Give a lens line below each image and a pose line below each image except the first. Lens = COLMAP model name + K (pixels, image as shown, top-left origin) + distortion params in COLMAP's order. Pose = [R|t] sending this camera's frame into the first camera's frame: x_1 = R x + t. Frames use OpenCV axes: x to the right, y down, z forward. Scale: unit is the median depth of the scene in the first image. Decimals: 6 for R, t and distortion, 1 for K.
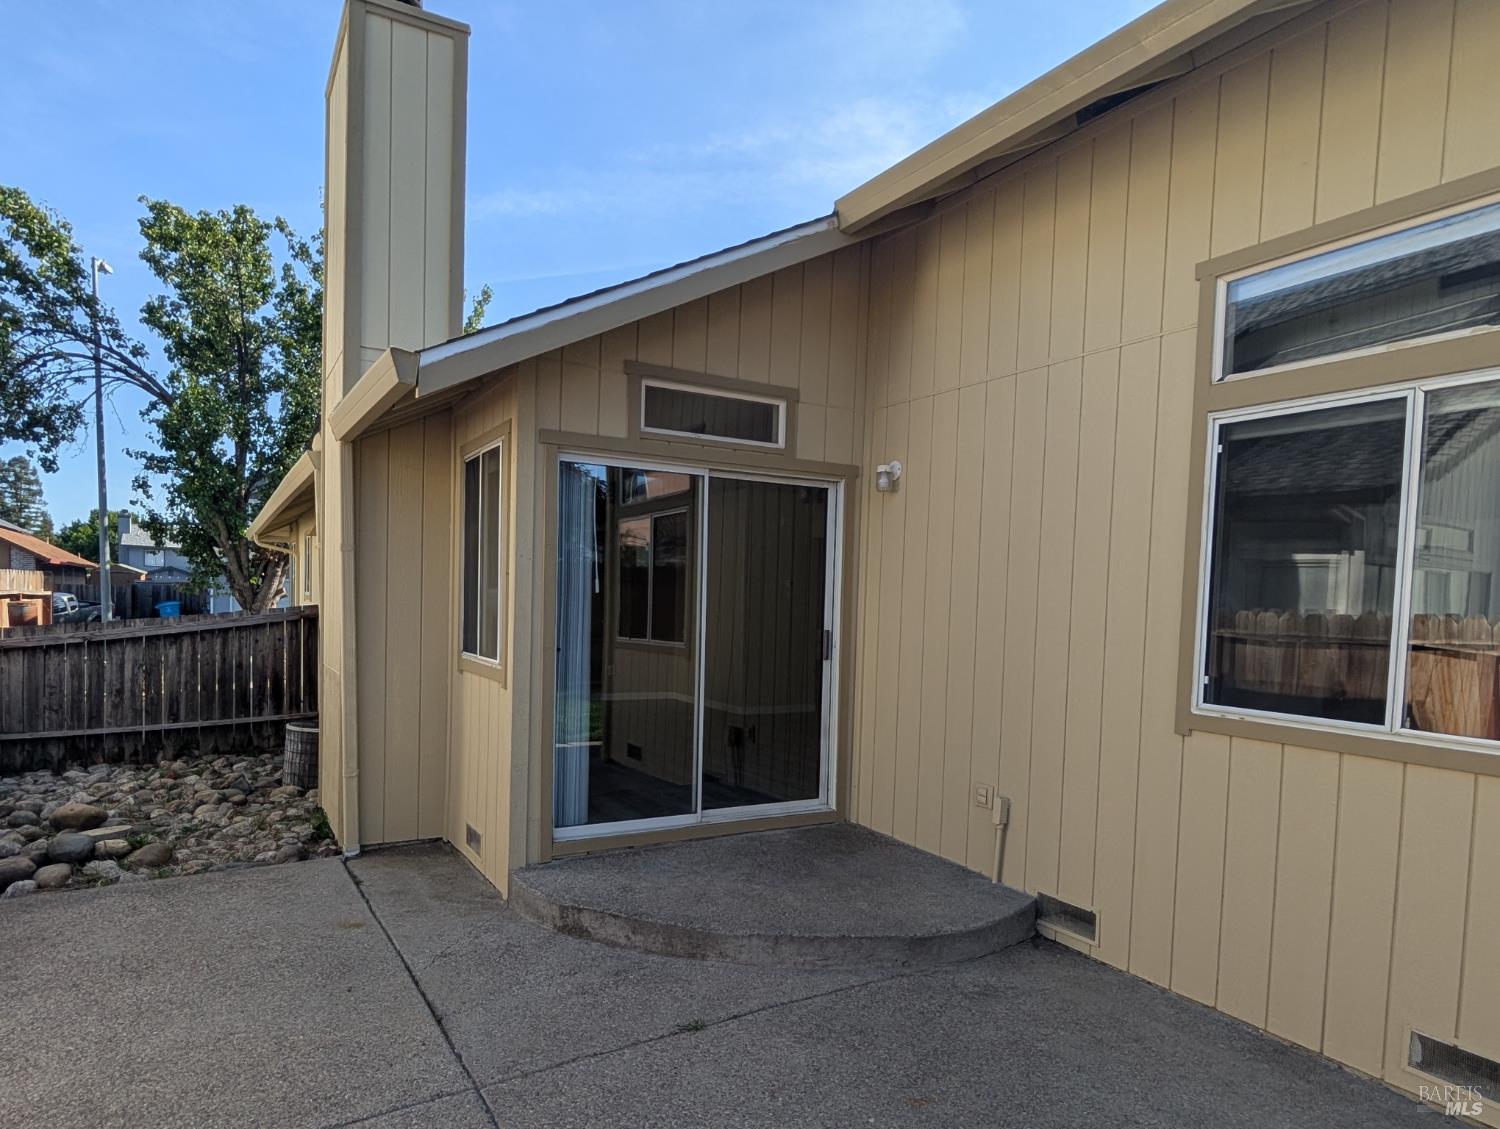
lens RADIAL K [[915.7, 0, 751.2], [0, 915.7, 579.1], [0, 0, 1]] dist [0.002345, -0.000226]
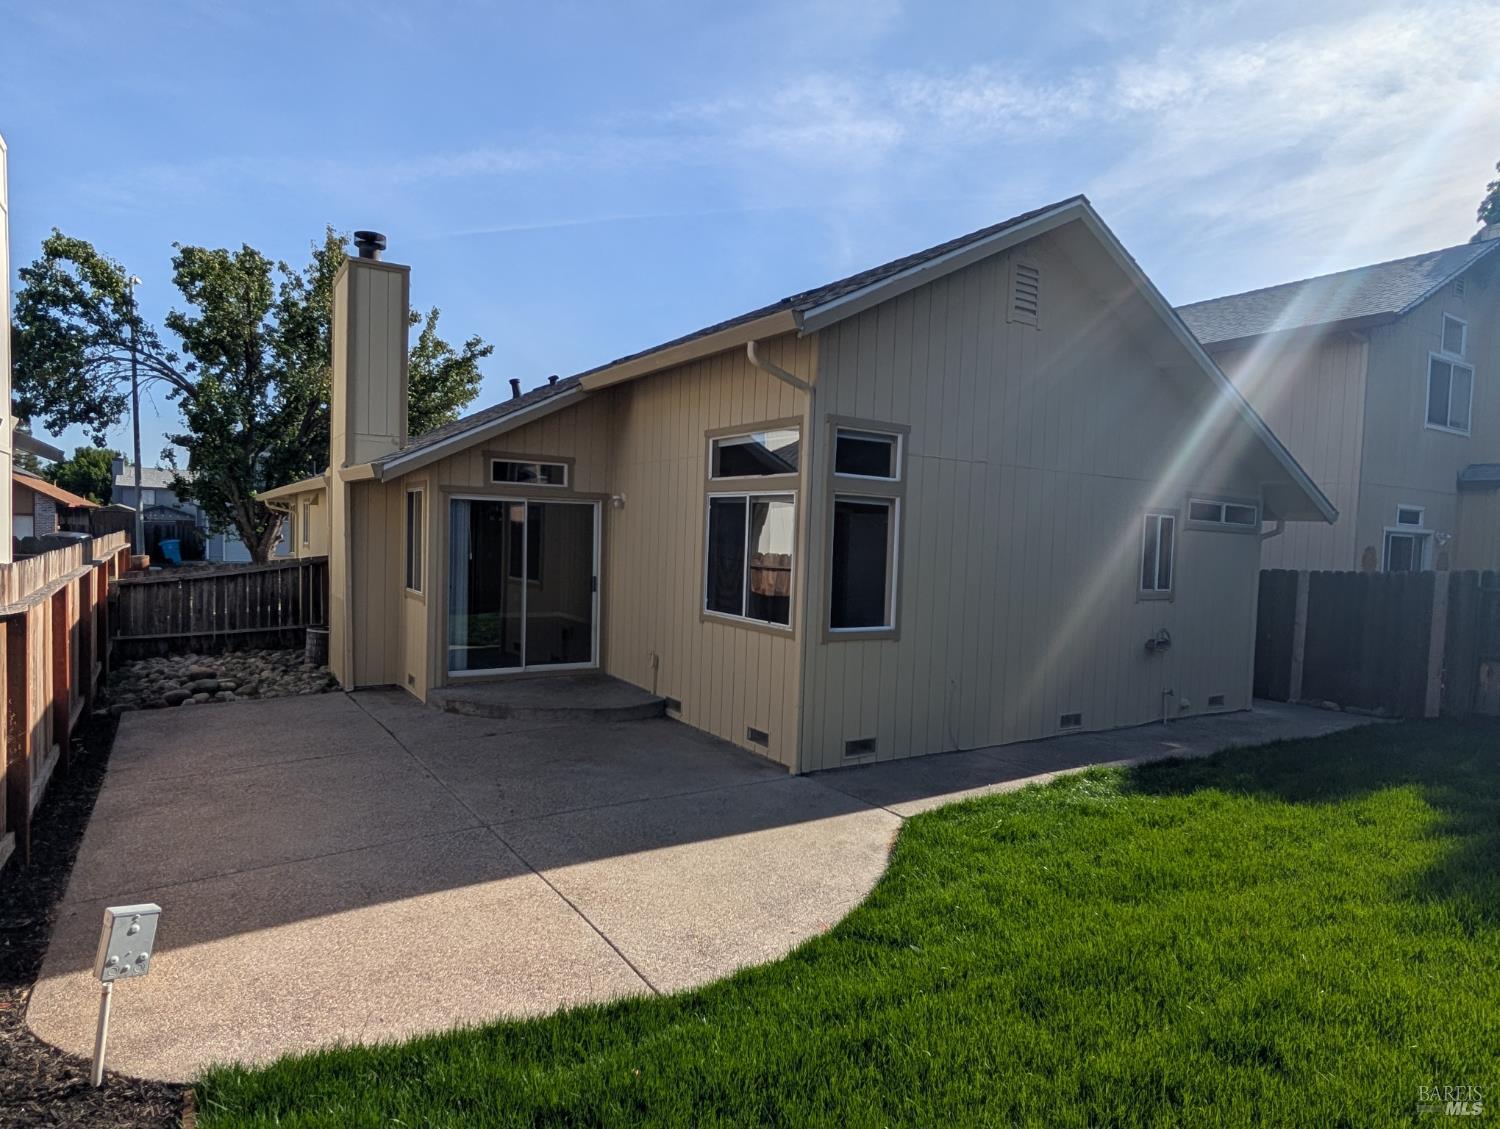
lens RADIAL K [[886.4, 0, 747.2], [0, 886.4, 519.5], [0, 0, 1]] dist [0.002801, 0.001325]
pose [[0.999389, 0.002309, 0.034863, 0.238295], [-0.002654, 0.999948, 0.009855, -0.059720], [-0.034839, -0.009941, 0.999344, -0.632854]]
